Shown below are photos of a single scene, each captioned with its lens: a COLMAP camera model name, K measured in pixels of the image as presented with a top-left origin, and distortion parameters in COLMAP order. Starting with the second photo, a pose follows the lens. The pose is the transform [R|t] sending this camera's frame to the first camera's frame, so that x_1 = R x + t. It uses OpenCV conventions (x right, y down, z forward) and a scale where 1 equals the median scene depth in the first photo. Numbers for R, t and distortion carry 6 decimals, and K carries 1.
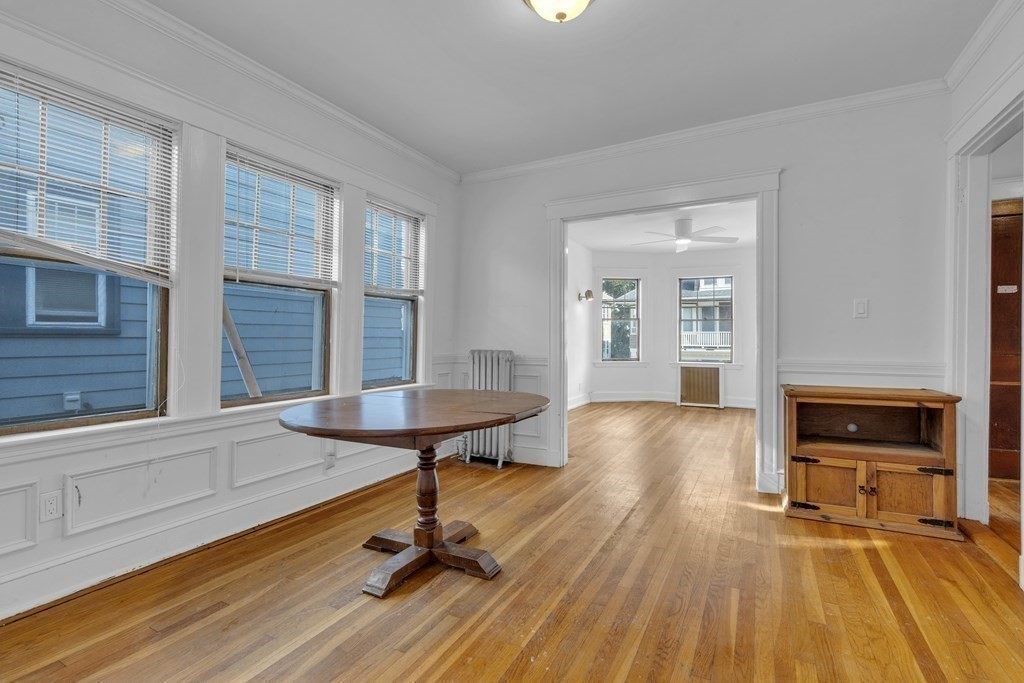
lens RADIAL K [[467.5, 0, 516.3], [0, 467.5, 336.6], [0, 0, 1]] dist [0.001456, 0.000294]
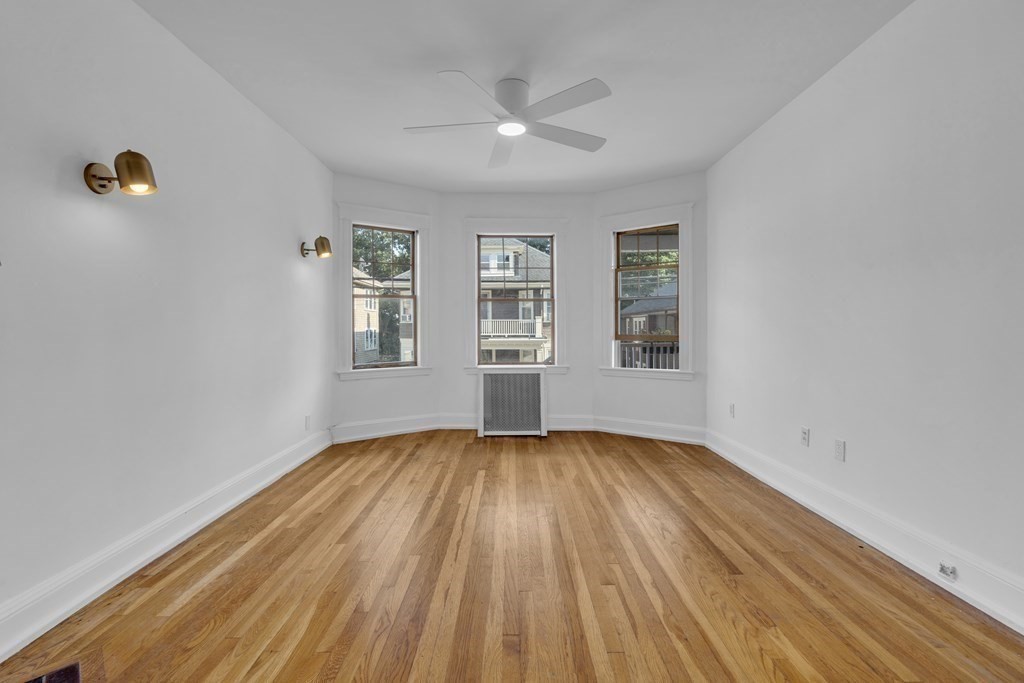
lens RADIAL K [[467.5, 0, 515.1], [0, 467.5, 331.8], [0, 0, 1]] dist [0.001456, 0.000294]
pose [[0.886514, -0.012339, 0.462536, 0.097326], [0.006127, 0.999870, 0.014929, -0.000096], [-0.462660, -0.010401, 0.886475, 0.410956]]
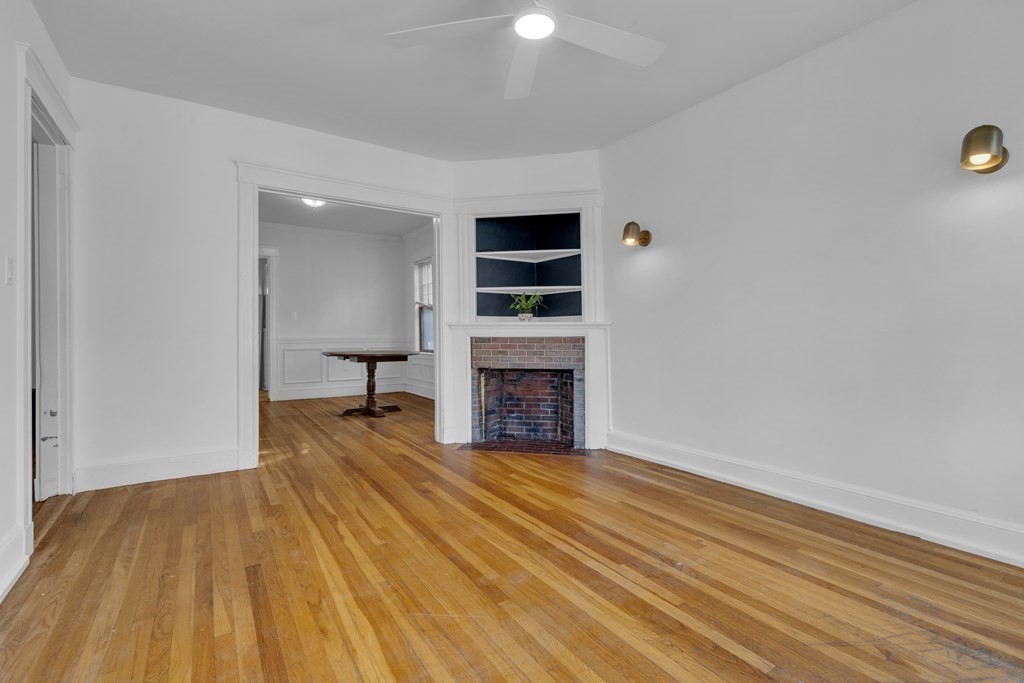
lens RADIAL K [[467.5, 0, 511.3], [0, 467.5, 334.8], [0, 0, 1]] dist [0.001456, 0.000294]
pose [[-0.489440, 0.003524, -0.872030, 0.474673], [0.008474, 0.999964, -0.000715, 0.015497], [0.871996, -0.007739, -0.489452, 0.827334]]
